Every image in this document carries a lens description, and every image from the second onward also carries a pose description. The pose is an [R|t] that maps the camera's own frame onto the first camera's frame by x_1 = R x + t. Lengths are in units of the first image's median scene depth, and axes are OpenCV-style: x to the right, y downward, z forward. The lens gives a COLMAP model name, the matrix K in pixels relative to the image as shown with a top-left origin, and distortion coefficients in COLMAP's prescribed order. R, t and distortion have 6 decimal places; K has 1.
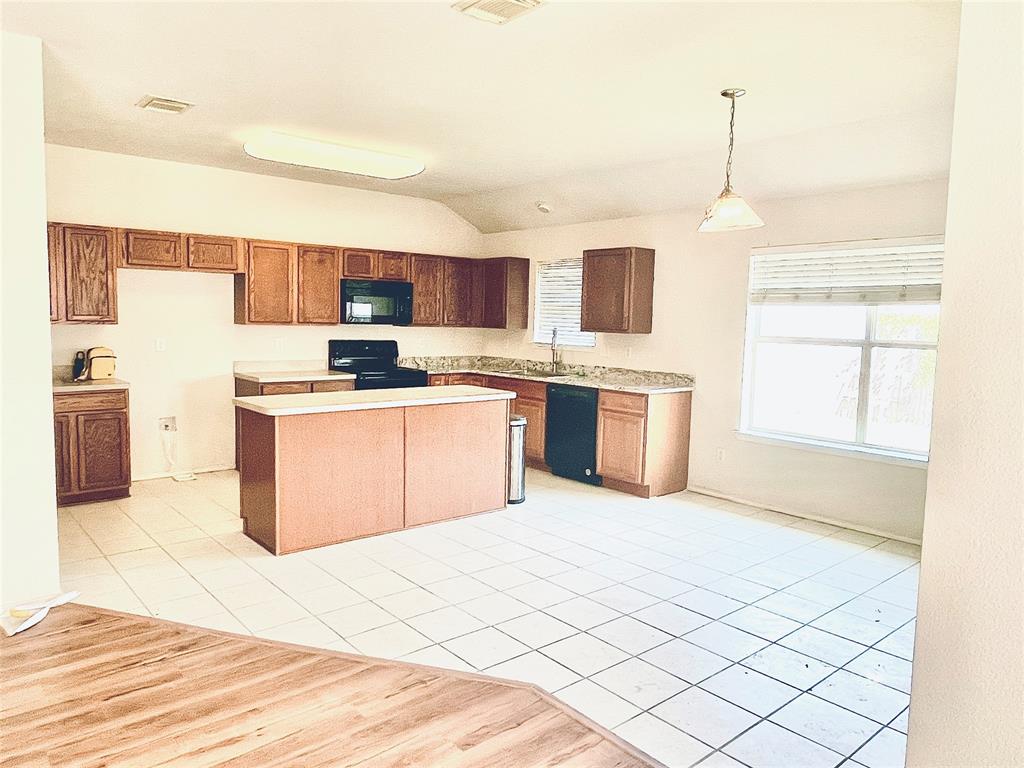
lens RADIAL K [[701.7, 0, 501.2], [0, 701.7, 382.5], [0, 0, 1]] dist [-0.004862, -0.002655]
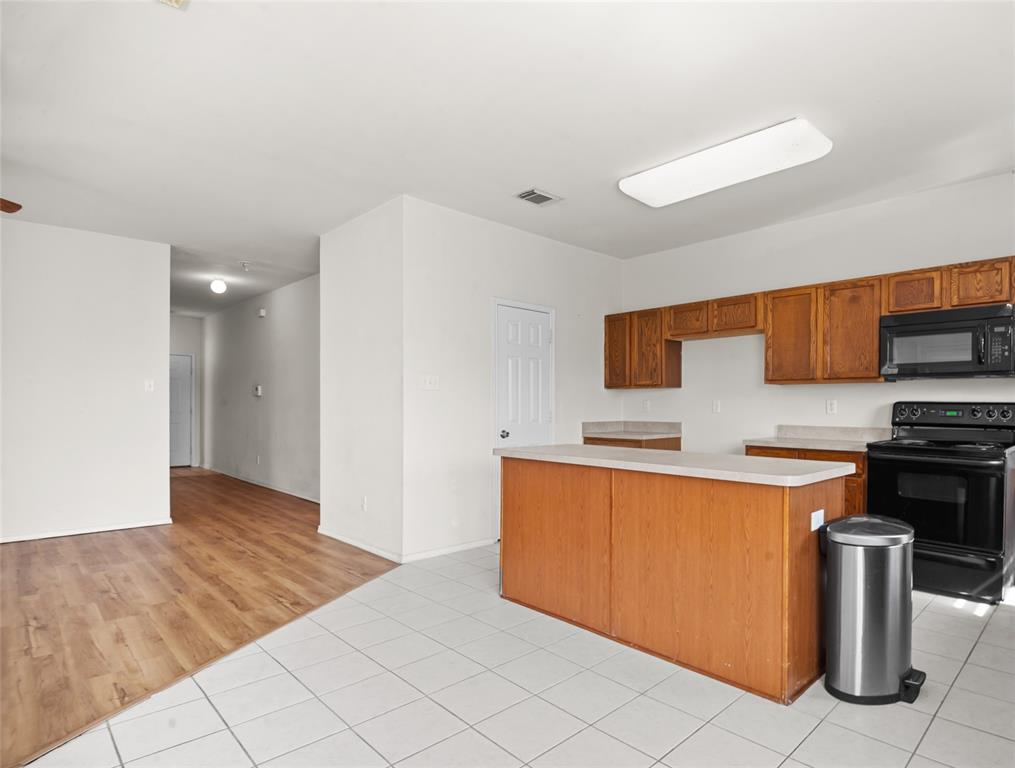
lens RADIAL K [[561.9, 0, 577.5], [0, 561.9, 408.0], [0, 0, 1]] dist [-0.006682, -0.004075]
pose [[0.124219, -0.015552, -0.992133, 0.296324], [-0.089992, 0.995580, -0.026874, -0.007508], [0.988166, 0.092622, 0.122270, 0.583803]]
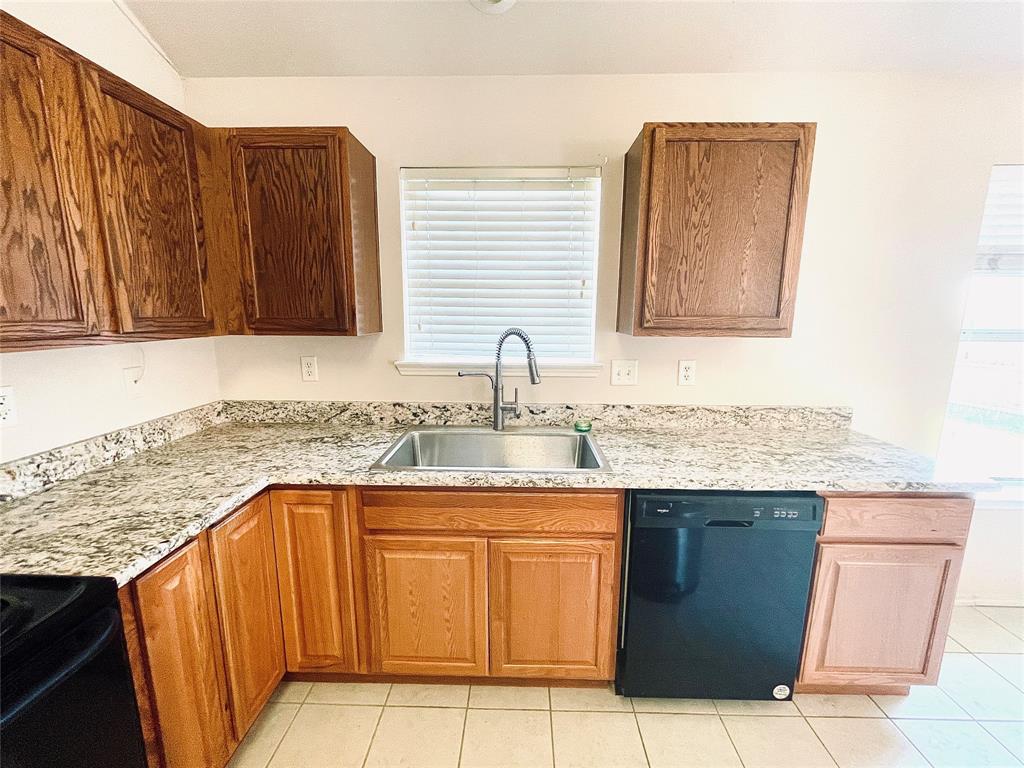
lens RADIAL K [[408.7, 0, 506.1], [0, 408.7, 381.8], [0, 0, 1]] dist [-0.002136, 0.000172]
pose [[0.664734, -0.146855, 0.732504, -0.106097], [0.080648, 0.988865, 0.125065, -0.075894], [-0.742714, -0.024060, 0.669176, 0.825975]]
